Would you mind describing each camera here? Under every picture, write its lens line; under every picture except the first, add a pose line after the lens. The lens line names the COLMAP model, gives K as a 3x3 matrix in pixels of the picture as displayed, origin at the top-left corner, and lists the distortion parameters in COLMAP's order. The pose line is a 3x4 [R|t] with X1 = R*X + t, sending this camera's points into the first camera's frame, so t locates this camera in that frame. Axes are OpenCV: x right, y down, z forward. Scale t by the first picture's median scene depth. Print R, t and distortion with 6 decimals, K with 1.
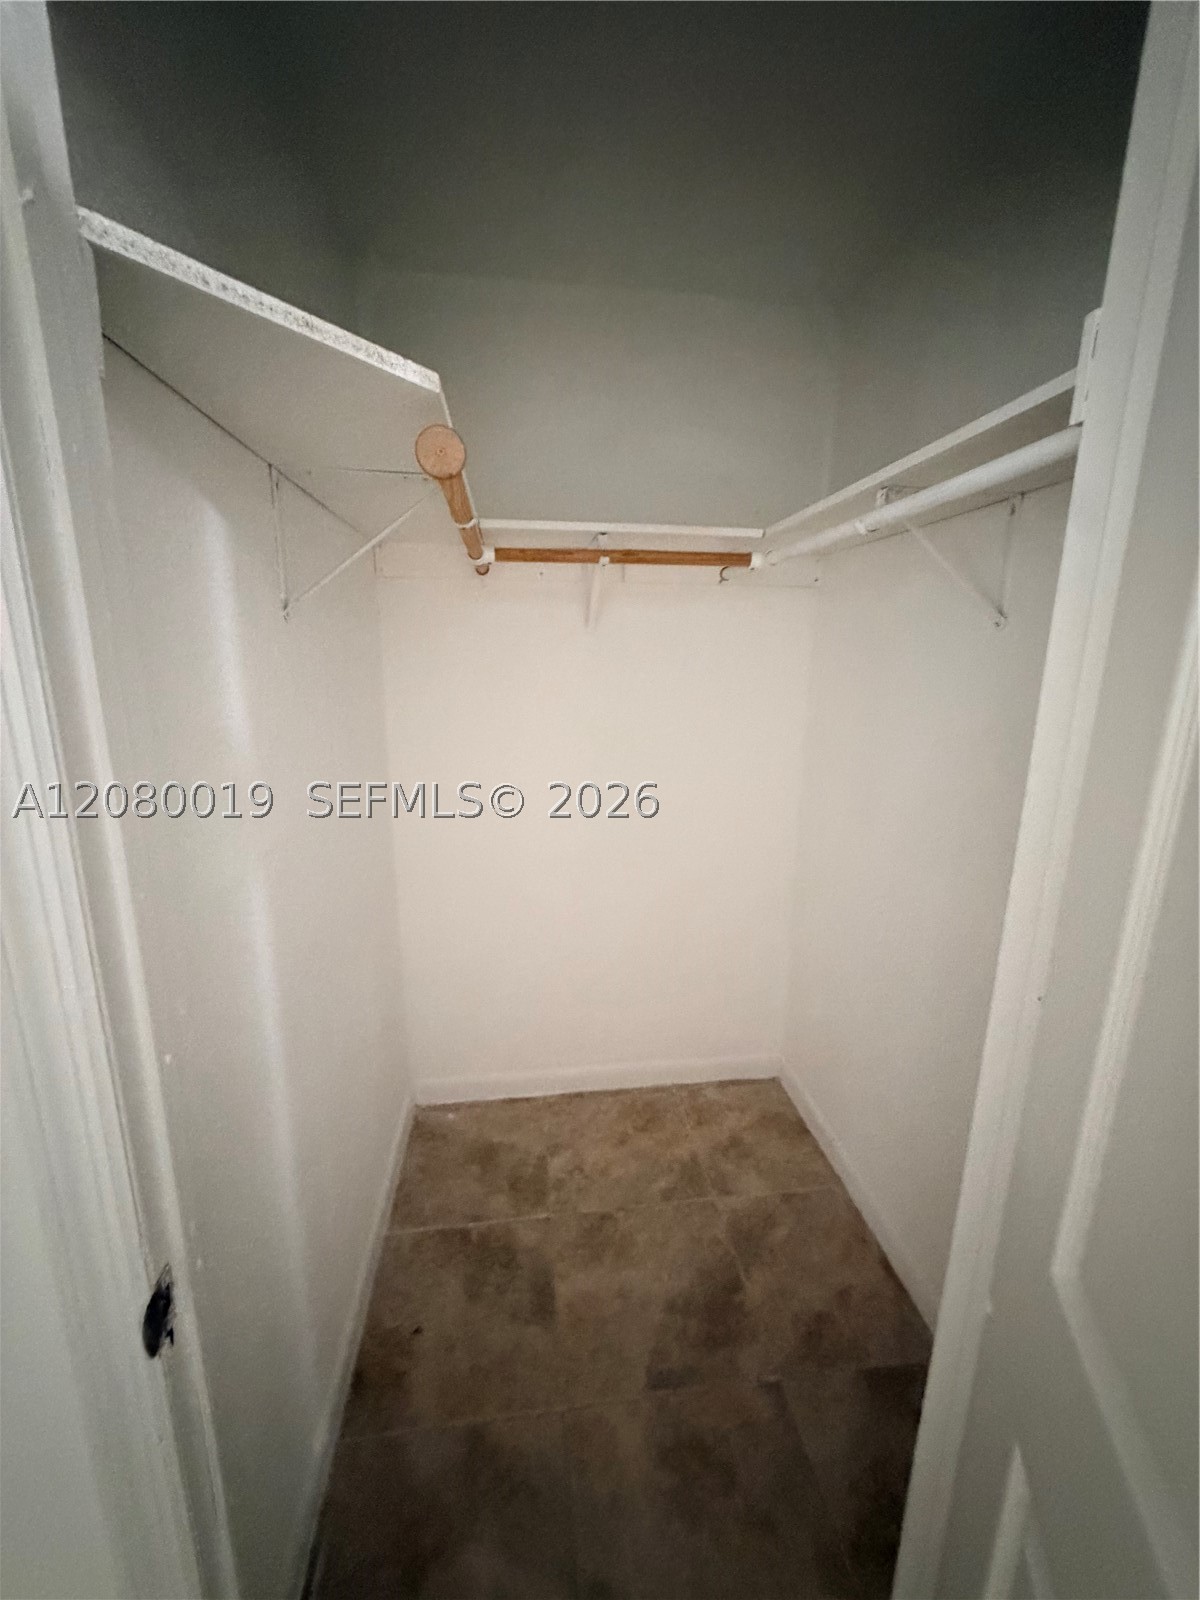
lens RADIAL K [[643.2, 0, 600.0], [0, 643.2, 800.0], [0, 0, 1]] dist [0.007823, -0.000120]
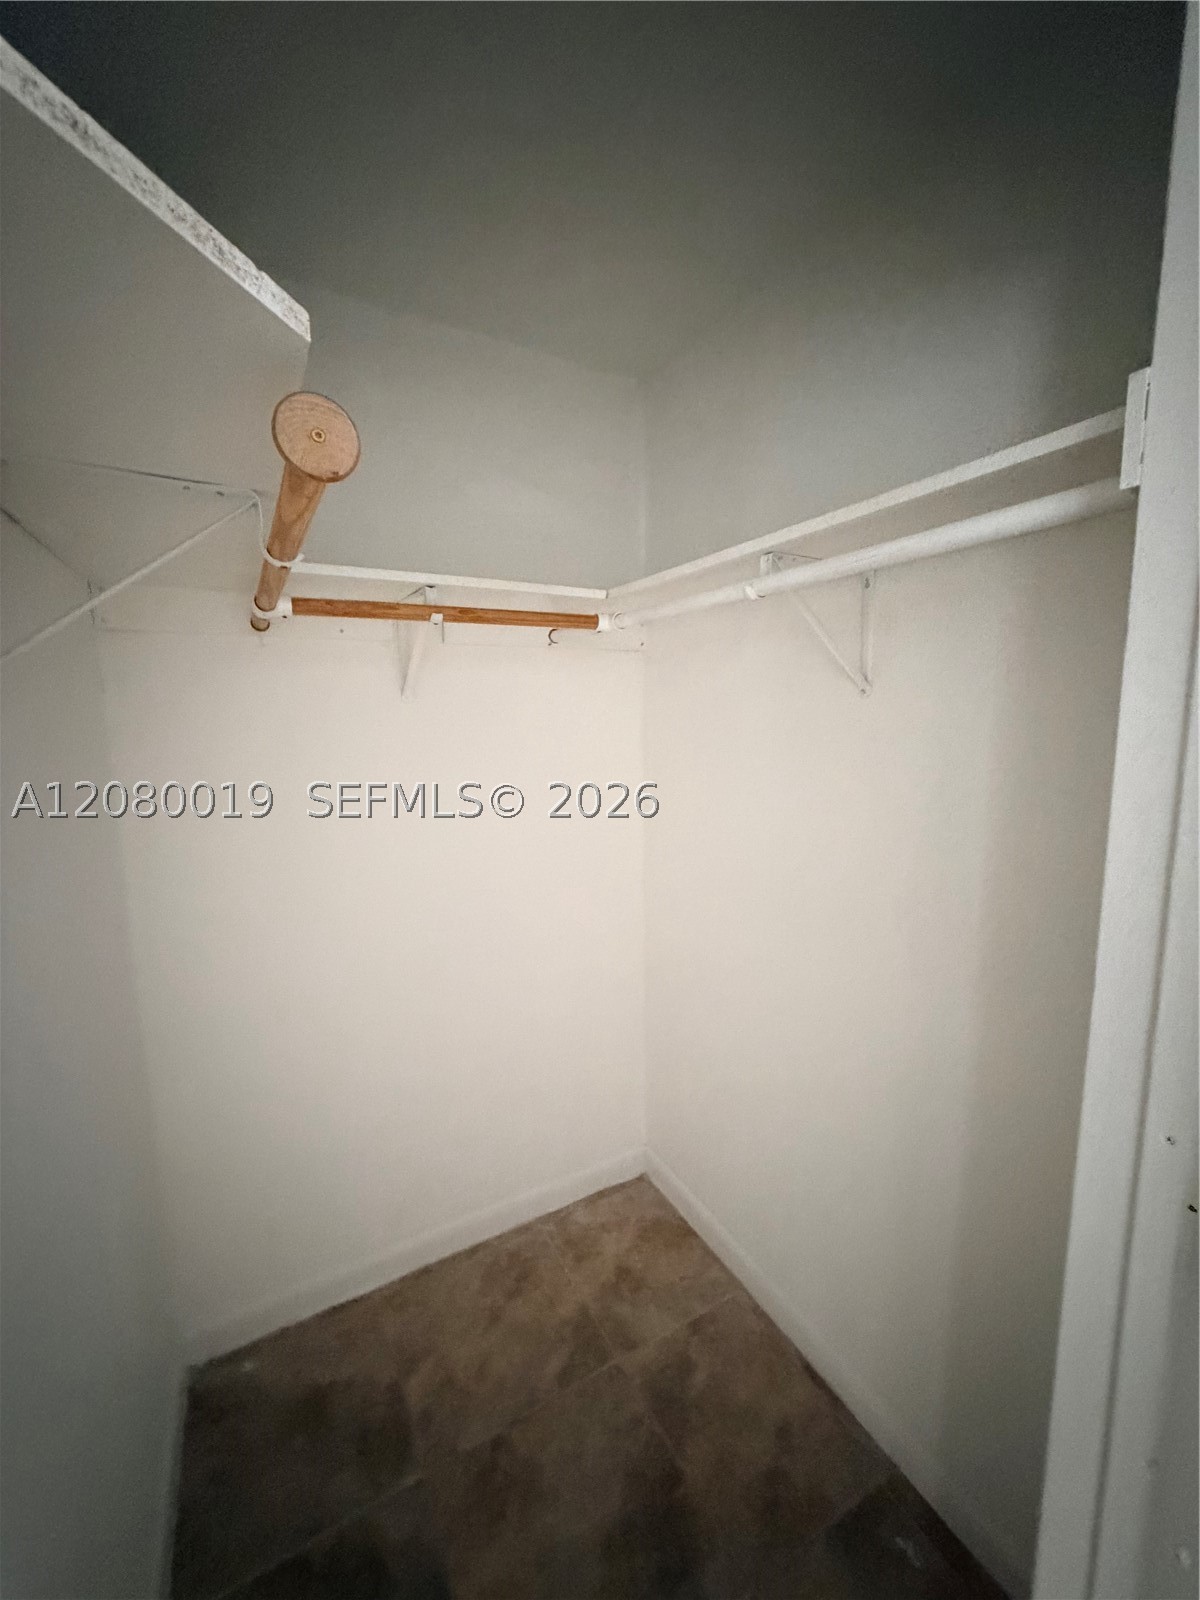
lens RADIAL K [[643.2, 0, 600.0], [0, 643.2, 800.0], [0, 0, 1]] dist [0.007823, -0.000120]
pose [[0.928160, -0.072364, 0.365078, -0.107574], [0.103125, 0.992513, -0.065450, -0.058098], [-0.357609, 0.098397, 0.928673, 0.162955]]
